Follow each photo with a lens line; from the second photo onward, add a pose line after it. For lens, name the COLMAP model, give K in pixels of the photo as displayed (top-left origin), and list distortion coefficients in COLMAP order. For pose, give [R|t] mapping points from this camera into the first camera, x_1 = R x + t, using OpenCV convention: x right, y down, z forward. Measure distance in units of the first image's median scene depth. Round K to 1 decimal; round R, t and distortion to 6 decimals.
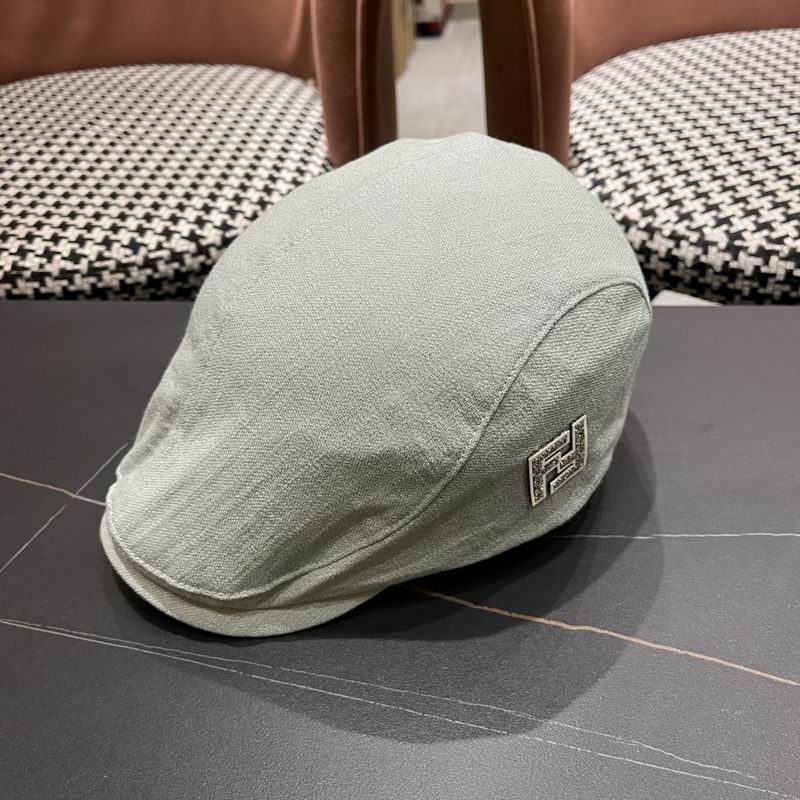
lens RADIAL K [[852.3, 0, 397.6], [0, 852.3, 399.2], [0, 0, 1]] dist [0.010803, 0.000000]
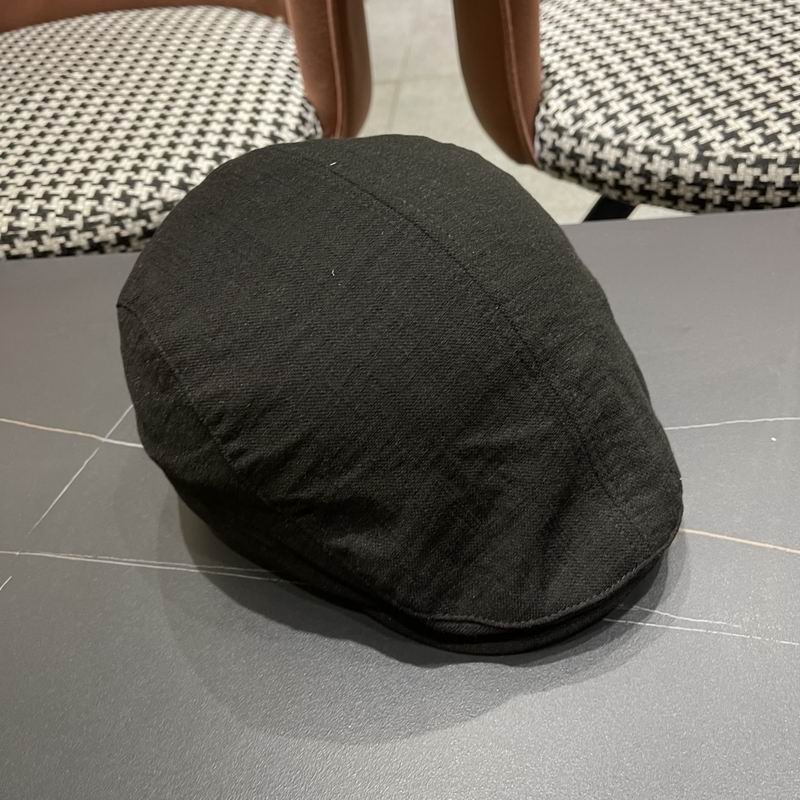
lens RADIAL K [[852.3, 0, 412.4], [0, 852.3, 403.5], [0, 0, 1]] dist [0.010803, 0.000000]
pose [[0.996440, -0.079462, 0.028157, -0.014677], [0.076925, 0.993662, 0.081965, 0.007293], [-0.034492, -0.079508, 0.996237, -0.051819]]
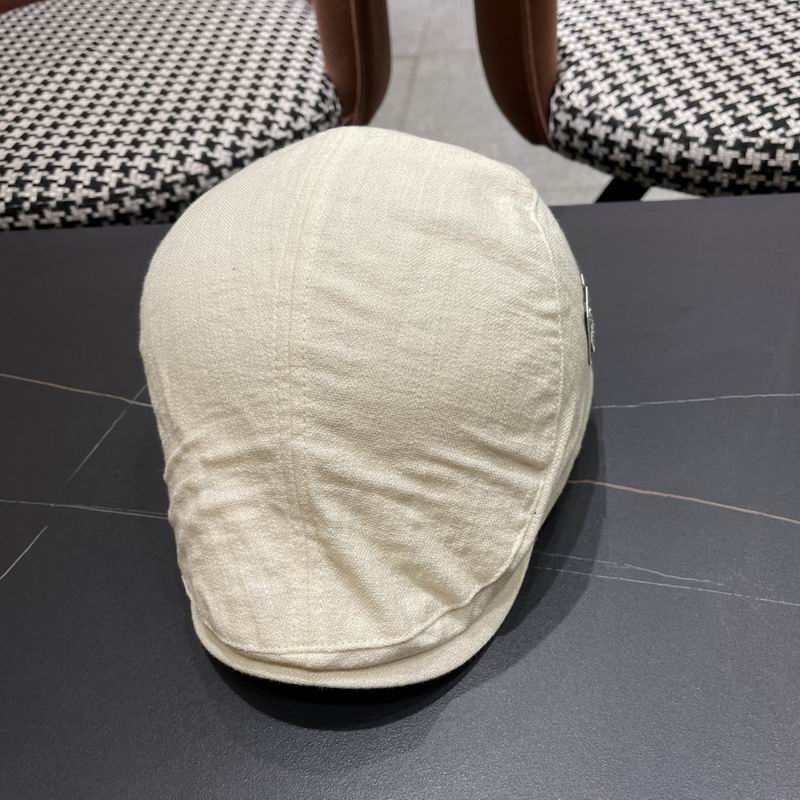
lens RADIAL K [[852.3, 0, 412.0], [0, 852.3, 415.0], [0, 0, 1]] dist [0.010803, 0.000000]
pose [[0.998209, -0.058576, 0.012161, -0.016333], [0.056704, 0.991178, 0.119795, 0.011210], [-0.019071, -0.118890, 0.992724, -0.092105]]
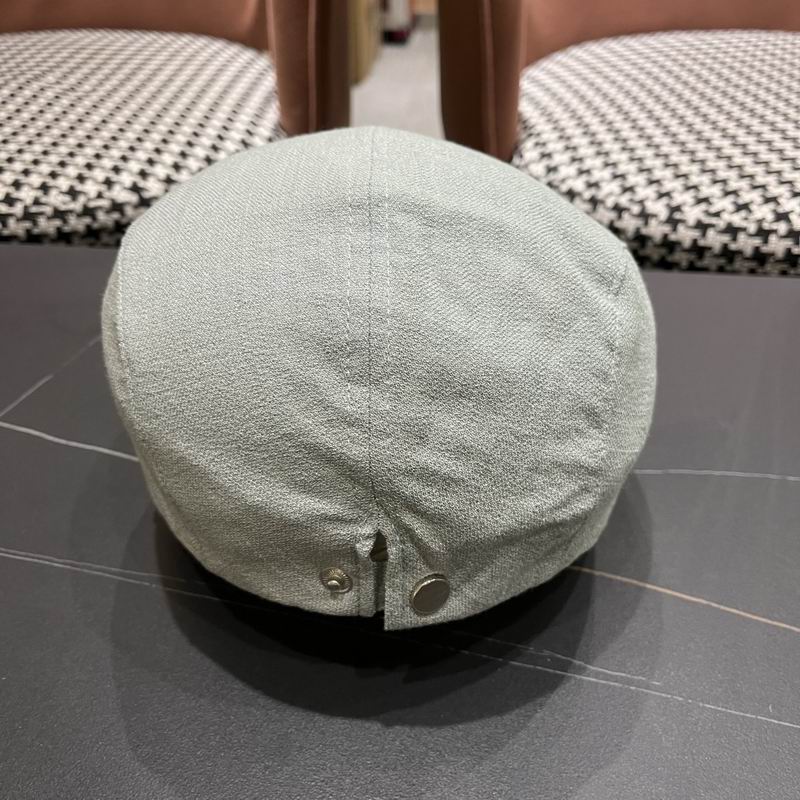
lens RADIAL K [[852.3, 0, 406.6], [0, 852.3, 417.5], [0, 0, 1]] dist [0.010803, 0.000000]
pose [[0.997456, 0.036668, 0.061129, 0.021037], [-0.036415, 0.999323, -0.005257, 0.068224], [-0.061280, 0.003018, 0.998116, 0.004106]]
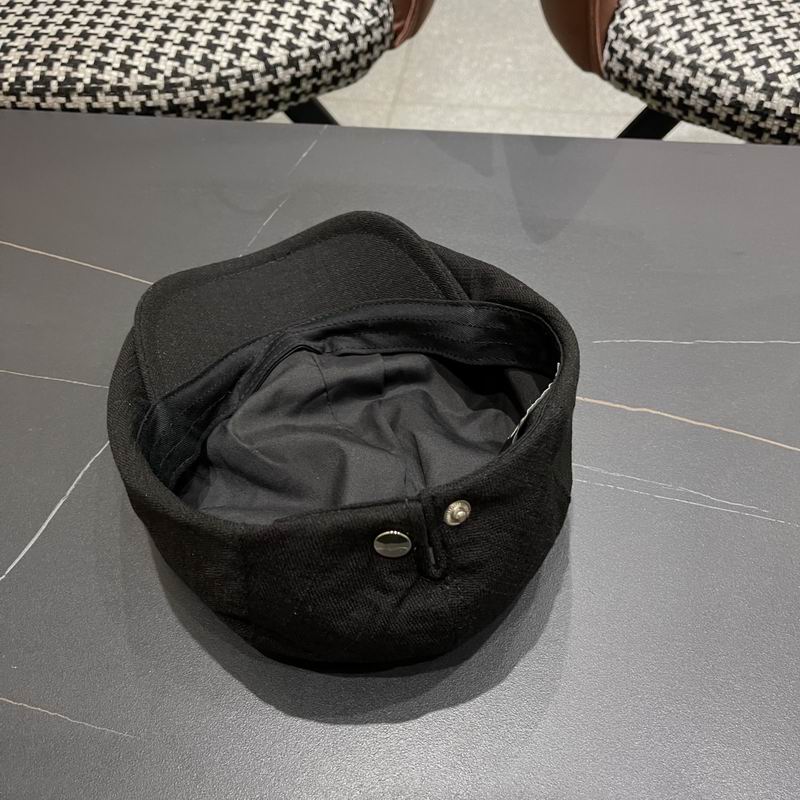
lens RADIAL K [[852.3, 0, 404.8], [0, 852.3, 422.9], [0, 0, 1]] dist [0.010803, 0.000000]
pose [[0.998237, 0.016250, 0.057085, -0.119766], [-0.029108, 0.972222, 0.232245, -0.000794], [-0.051725, -0.233497, 0.970981, -0.133694]]
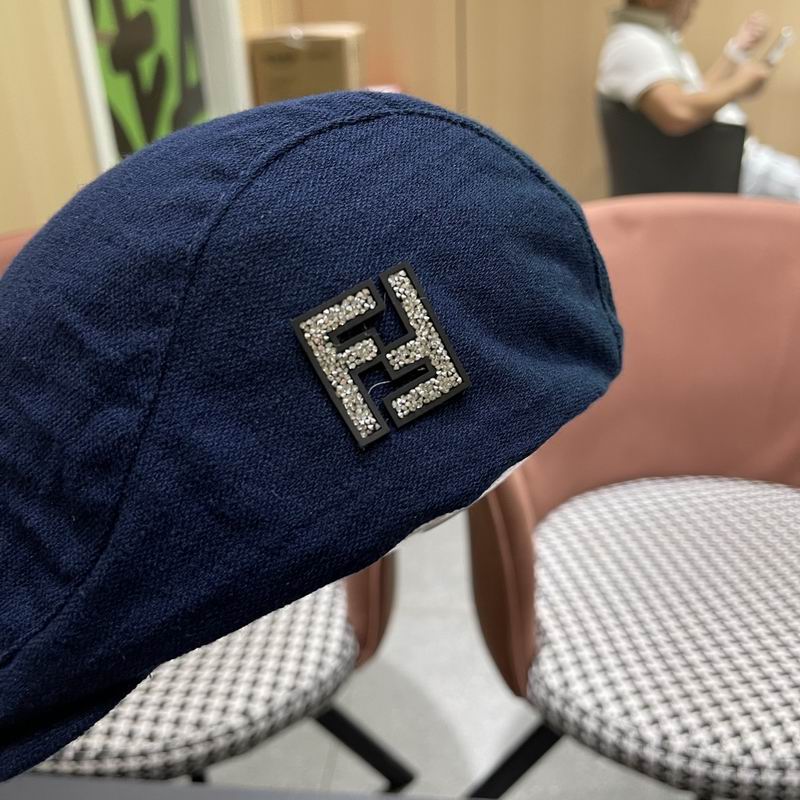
lens RADIAL K [[852.3, 0, 398.6], [0, 852.3, 394.7], [0, 0, 1]] dist [0.010803, 0.000000]
pose [[0.997667, 0.020941, 0.064977, -0.107504], [-0.006413, 0.976333, -0.216179, -0.387177], [-0.067966, 0.215258, 0.974189, -0.354176]]
